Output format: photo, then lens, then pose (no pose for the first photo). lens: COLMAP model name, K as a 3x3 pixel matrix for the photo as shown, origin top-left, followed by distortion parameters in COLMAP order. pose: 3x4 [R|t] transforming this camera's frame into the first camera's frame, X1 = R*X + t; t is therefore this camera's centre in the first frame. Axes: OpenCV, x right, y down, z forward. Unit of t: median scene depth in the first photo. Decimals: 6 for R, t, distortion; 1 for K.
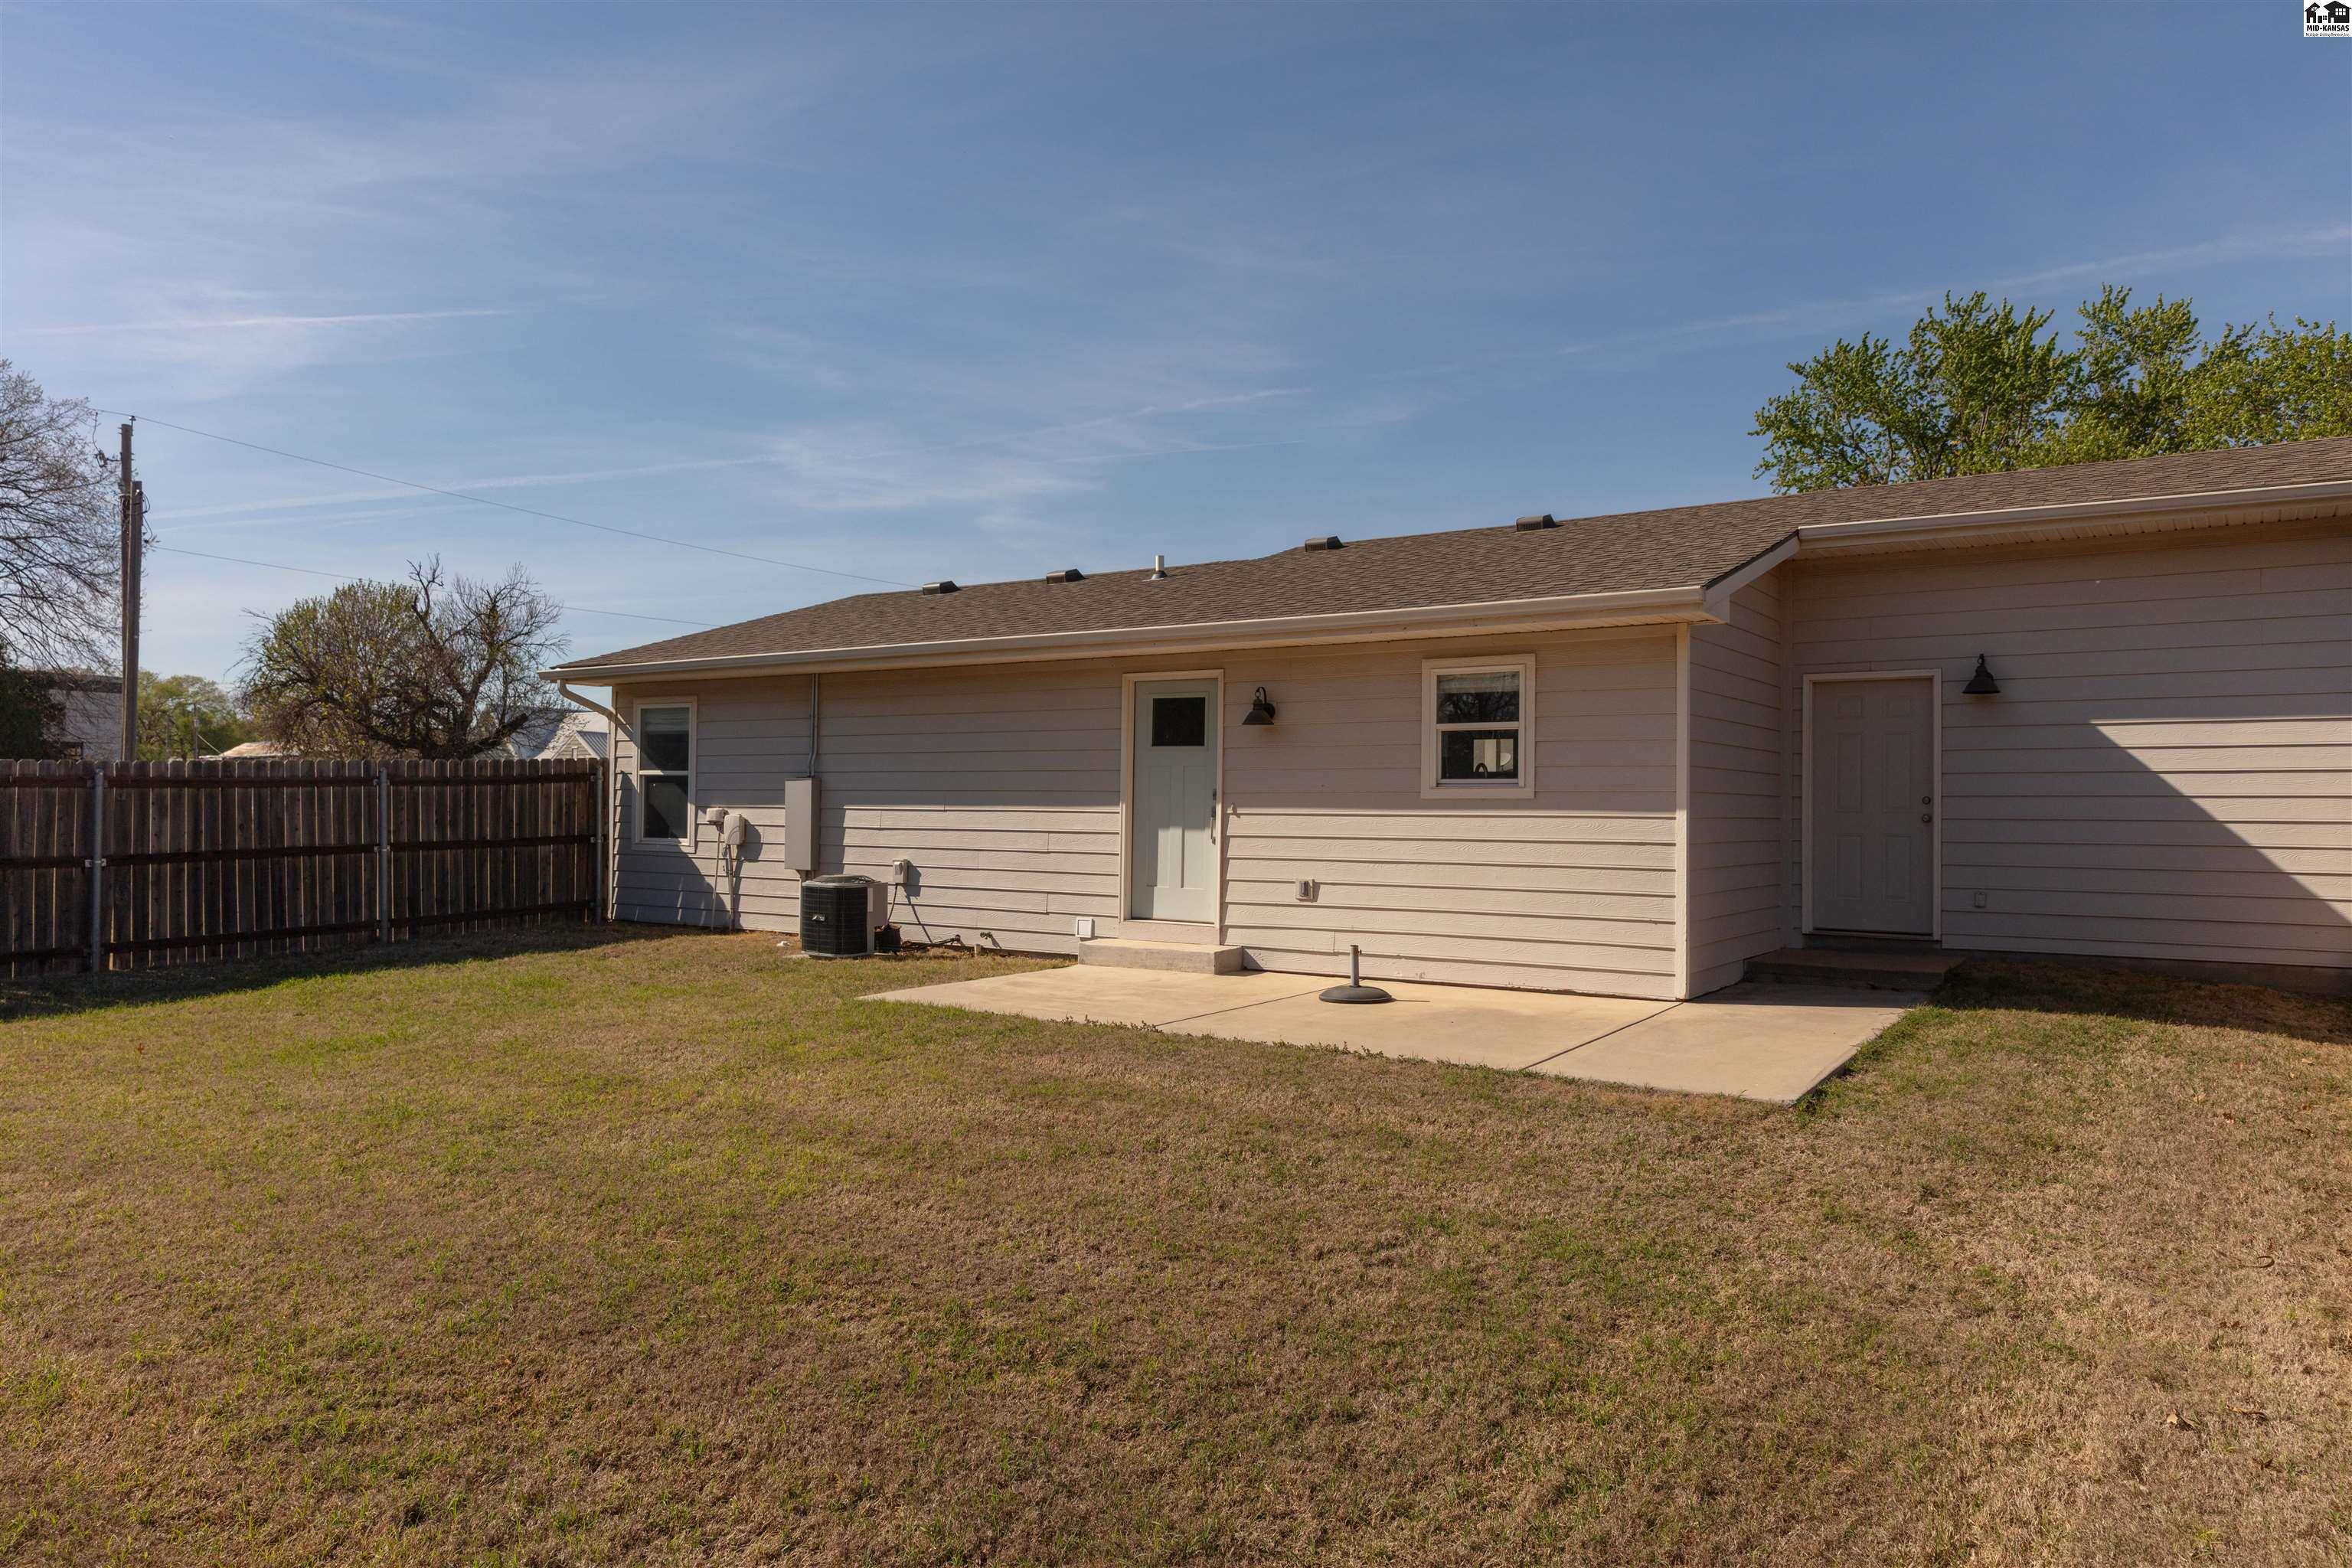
lens RADIAL K [[1564.5, 0, 1165.4], [0, 1564.5, 786.1], [0, 0, 1]] dist [0.007597, -0.002761]
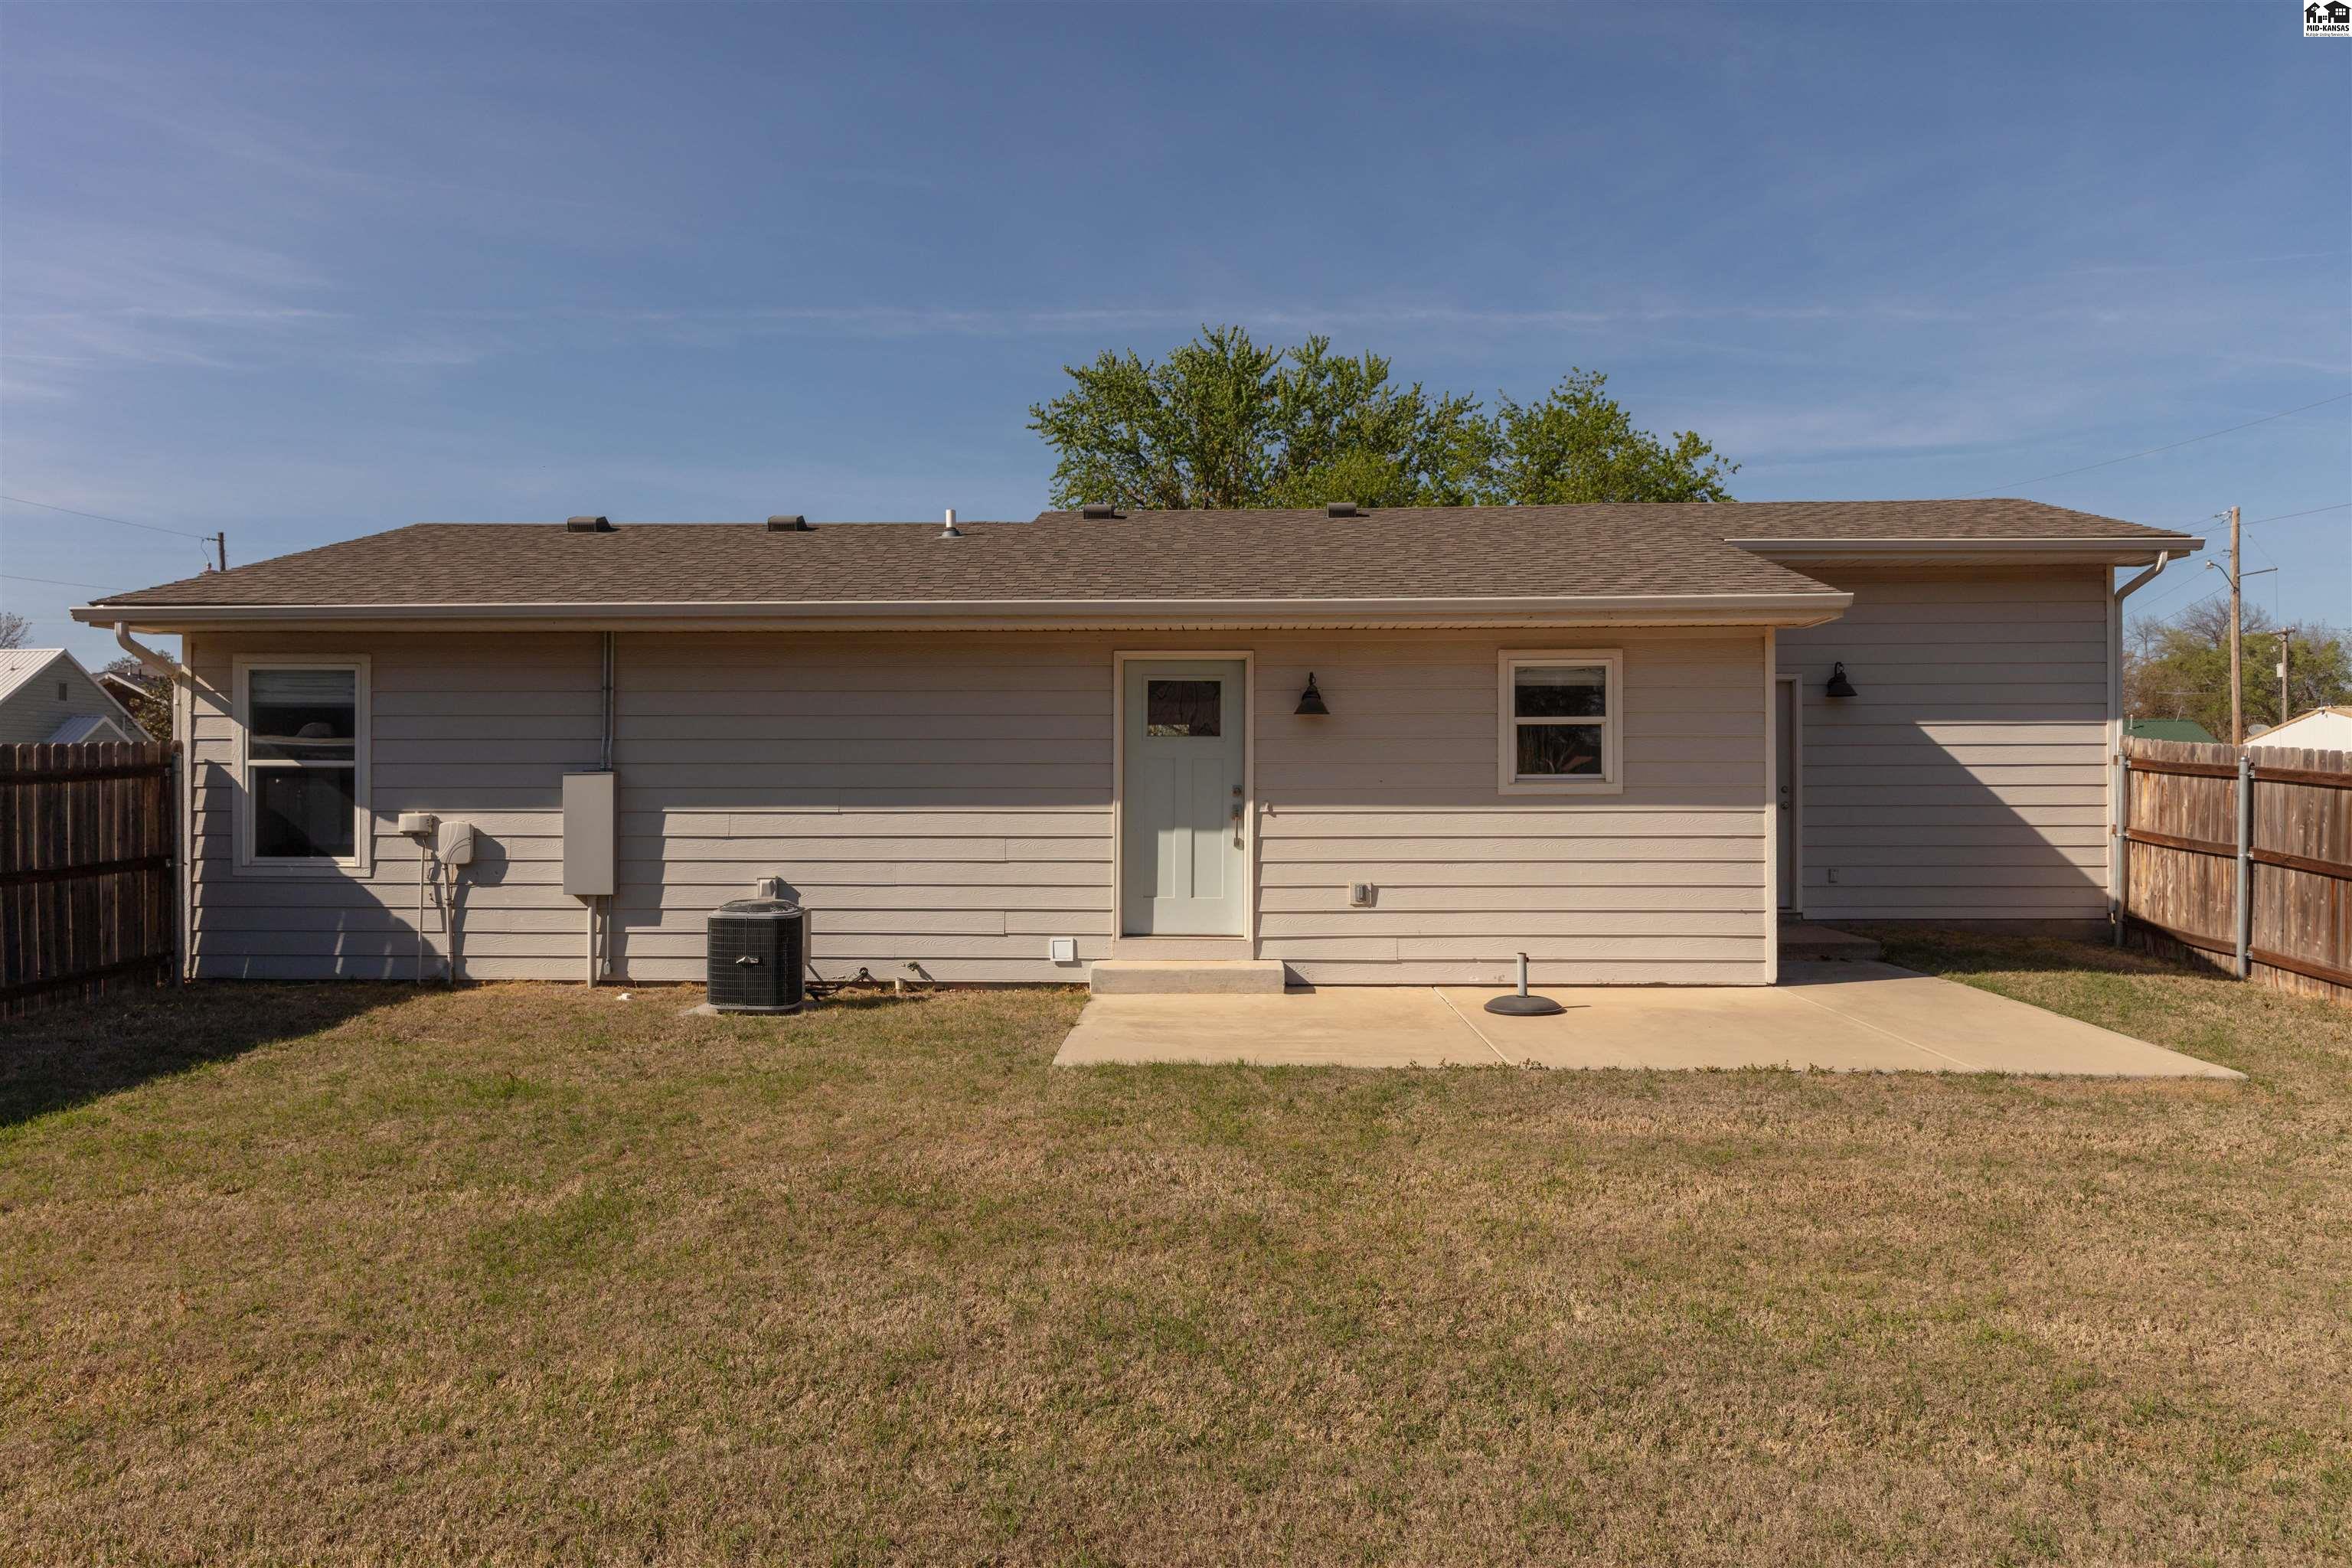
lens RADIAL K [[1564.5, 0, 1165.4], [0, 1564.5, 786.1], [0, 0, 1]] dist [0.007597, -0.002761]
pose [[0.847854, -0.009907, 0.530137, -0.408955], [0.001400, 0.999864, 0.016445, -0.010412], [-0.530228, -0.013201, 0.847752, 0.232051]]
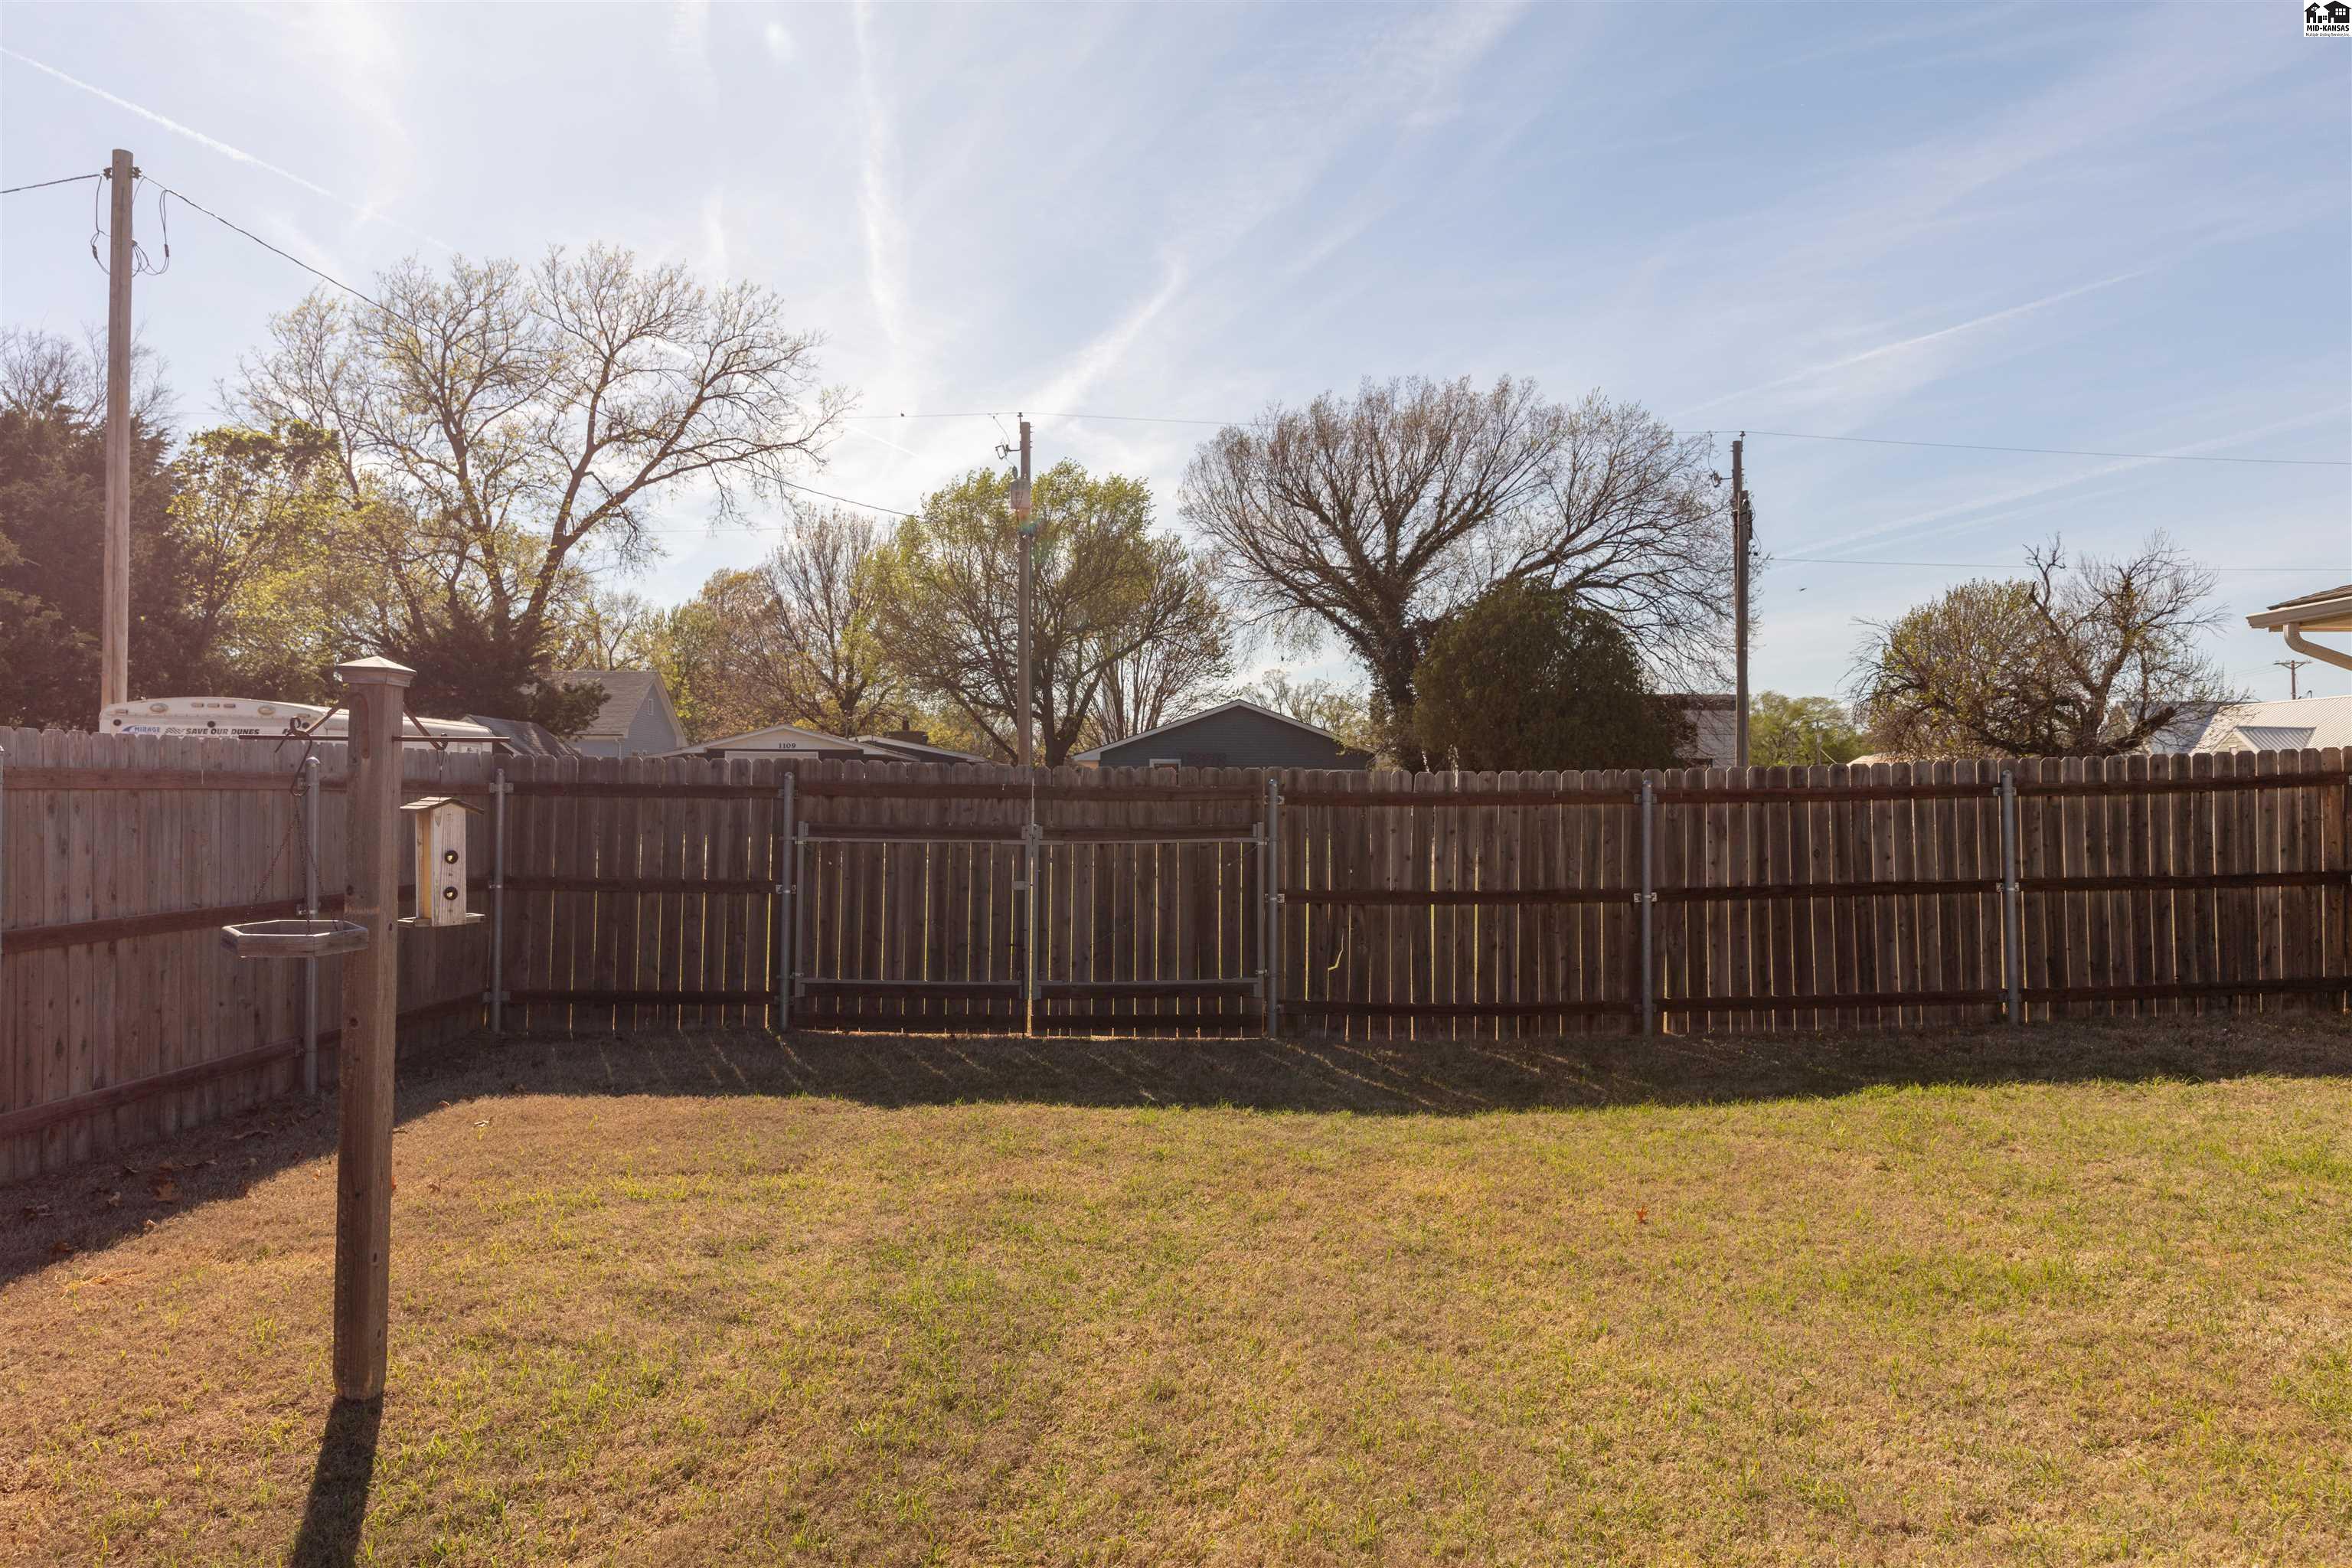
lens RADIAL K [[1564.5, 0, 1165.4], [0, 1564.5, 786.1], [0, 0, 1]] dist [0.007597, -0.002761]
pose [[0.580301, -0.018532, -0.814191, -0.152131], [0.013187, 0.999824, -0.013359, -0.000394], [0.814296, -0.002984, 0.580443, 0.297174]]
